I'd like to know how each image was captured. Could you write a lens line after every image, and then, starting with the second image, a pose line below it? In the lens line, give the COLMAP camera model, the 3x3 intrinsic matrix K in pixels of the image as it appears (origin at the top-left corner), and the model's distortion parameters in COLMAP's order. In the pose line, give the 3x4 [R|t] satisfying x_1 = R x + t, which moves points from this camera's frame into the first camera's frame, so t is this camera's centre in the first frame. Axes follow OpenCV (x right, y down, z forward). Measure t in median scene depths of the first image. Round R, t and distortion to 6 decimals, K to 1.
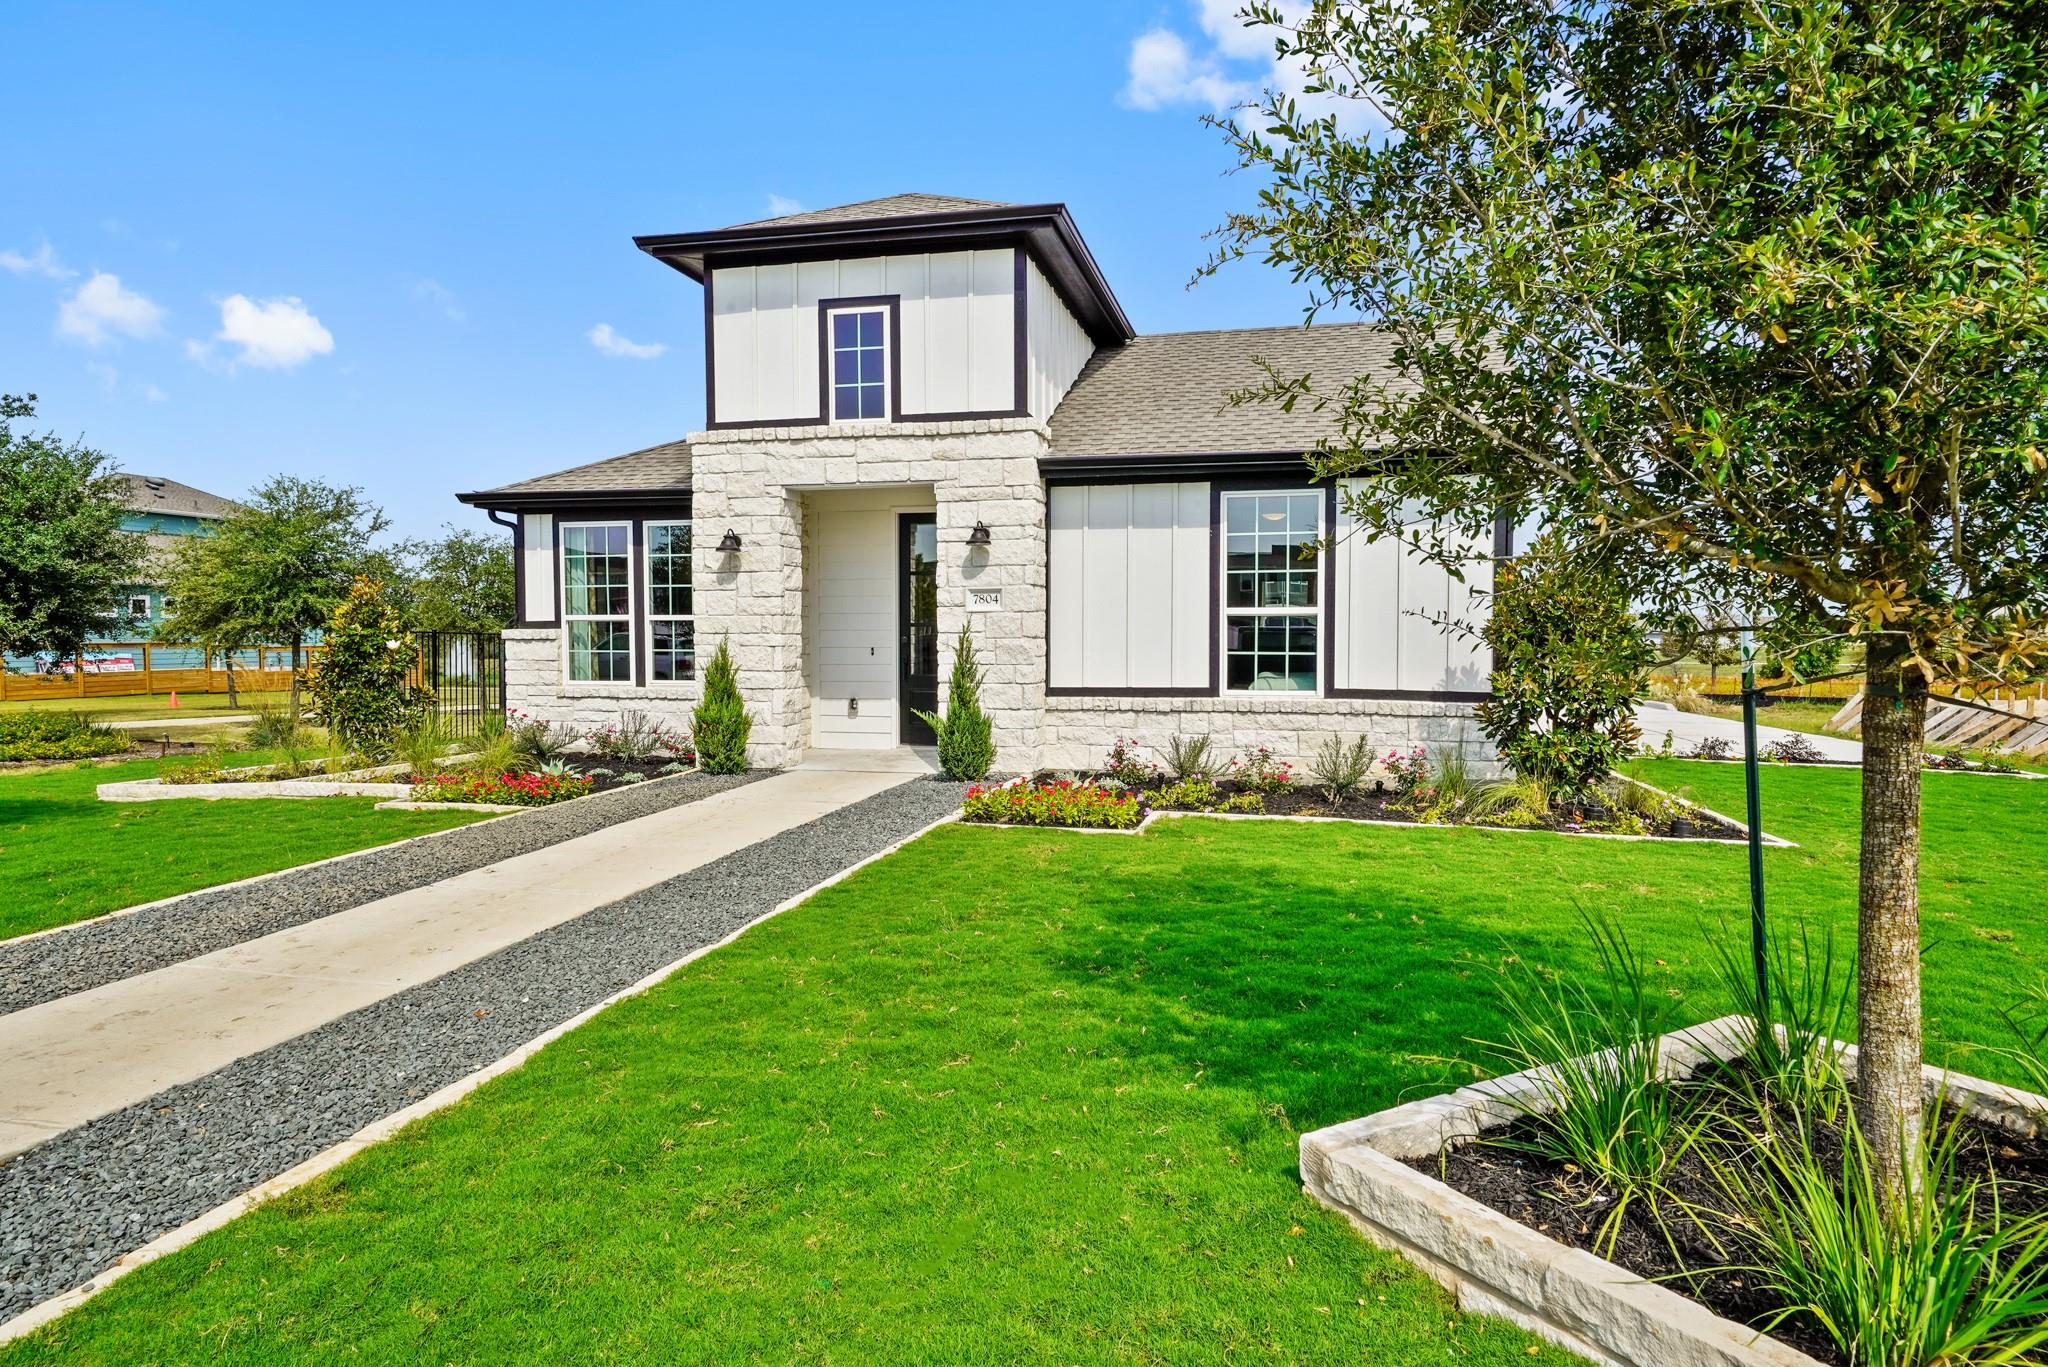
lens RADIAL K [[1185.6, 0, 1084.8], [0, 1185.6, 663.1], [0, 0, 1]] dist [0.016117, -0.001877]
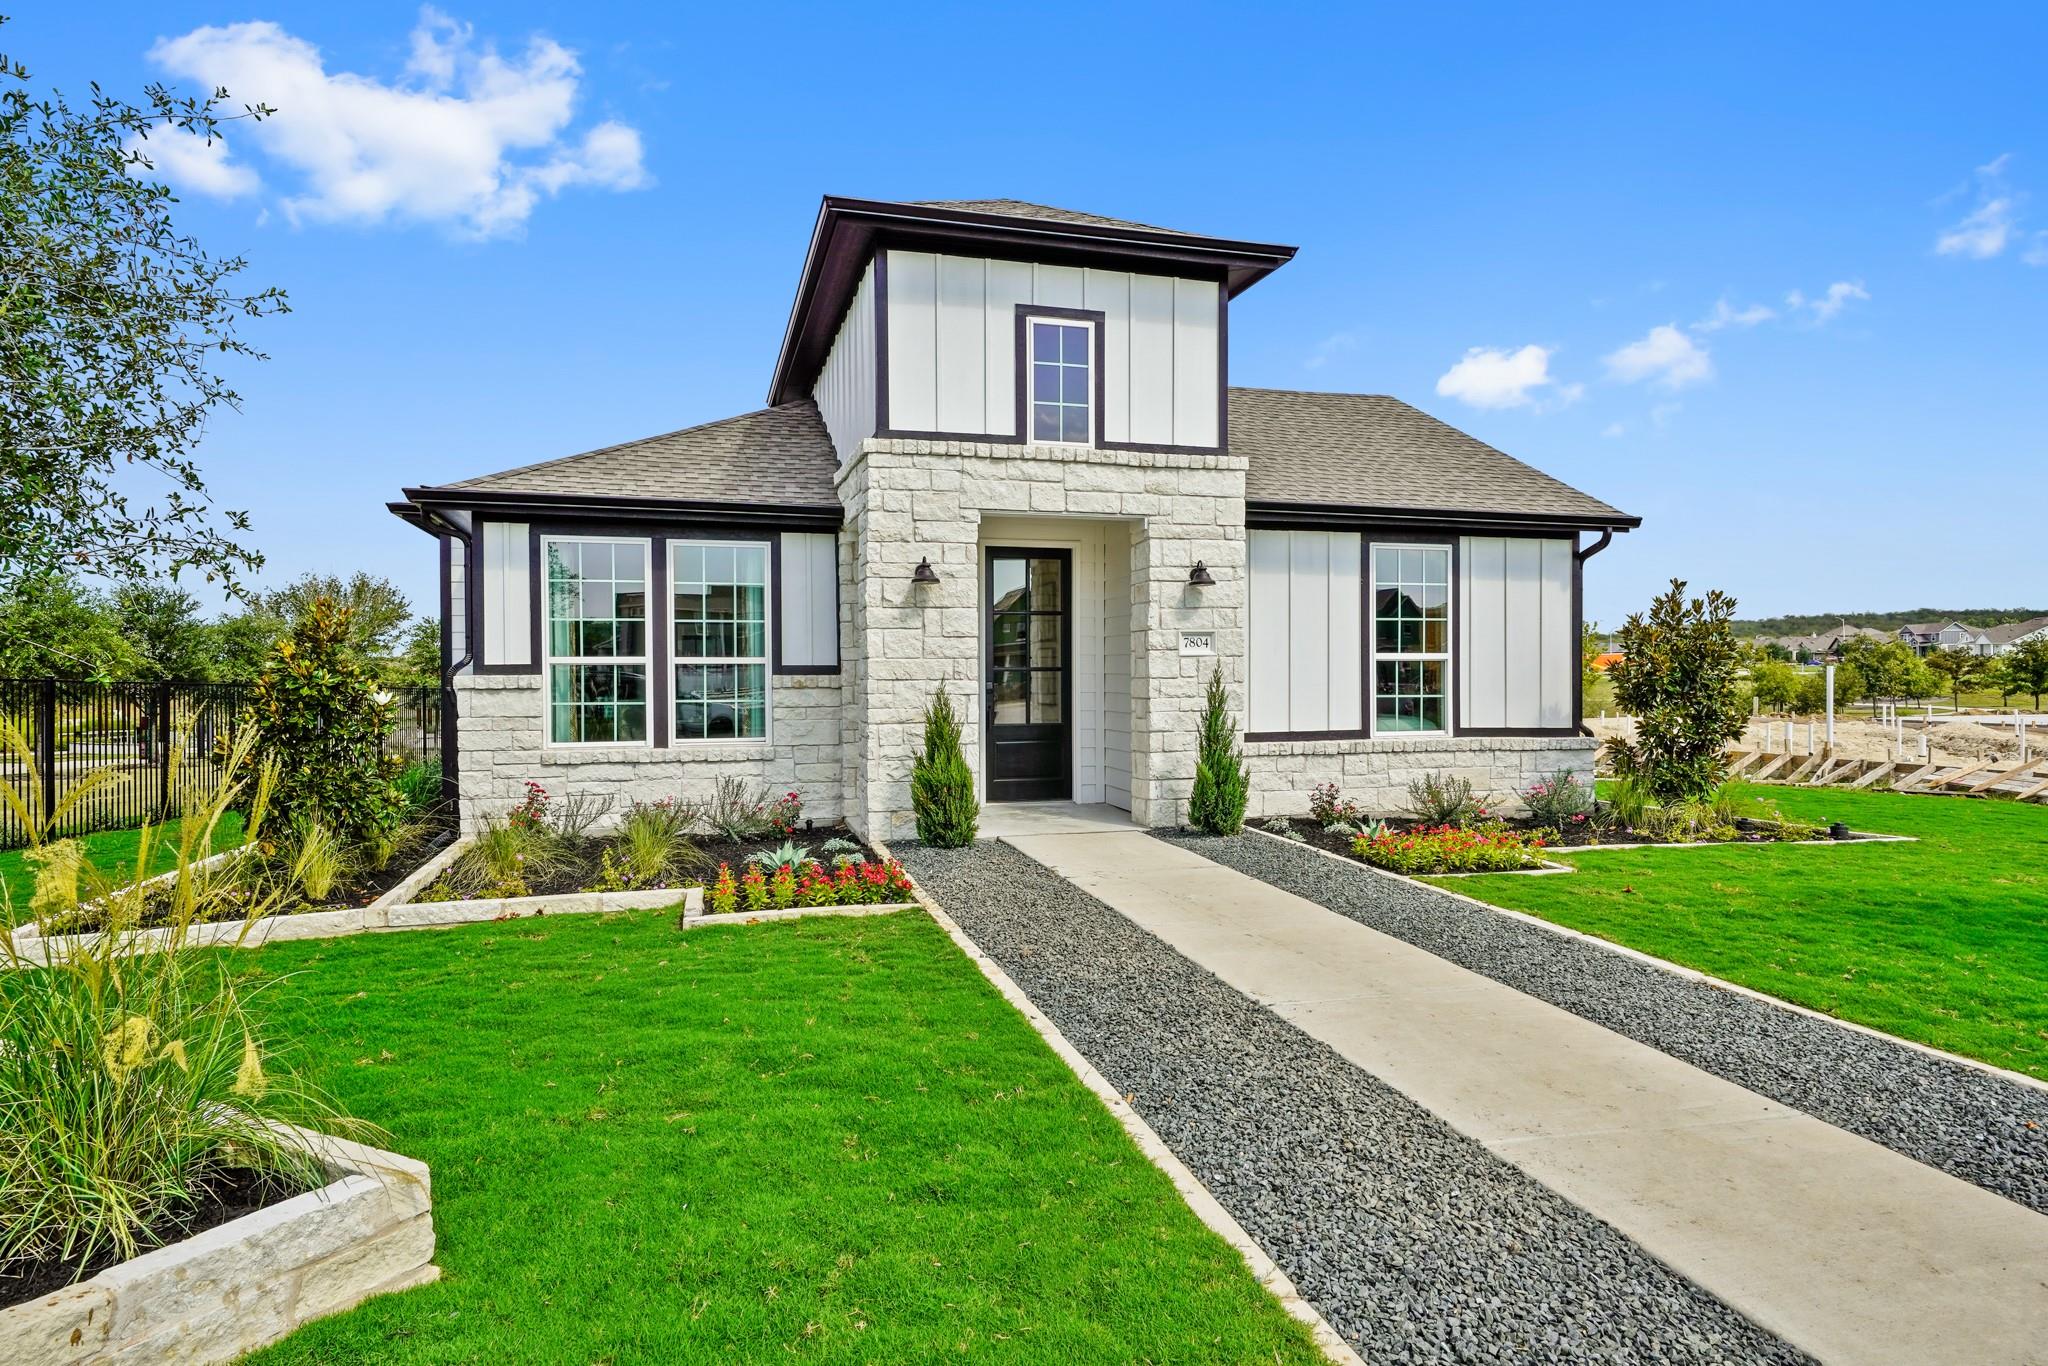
lens RADIAL K [[1185.6, 0, 1027.6], [0, 1185.6, 685.0], [0, 0, 1]] dist [0.016117, -0.001877]
pose [[0.880184, -0.003799, 0.474617, -0.645221], [0.016141, 0.999629, -0.021931, -0.000637], [-0.474357, 0.026964, 0.879919, 0.221726]]
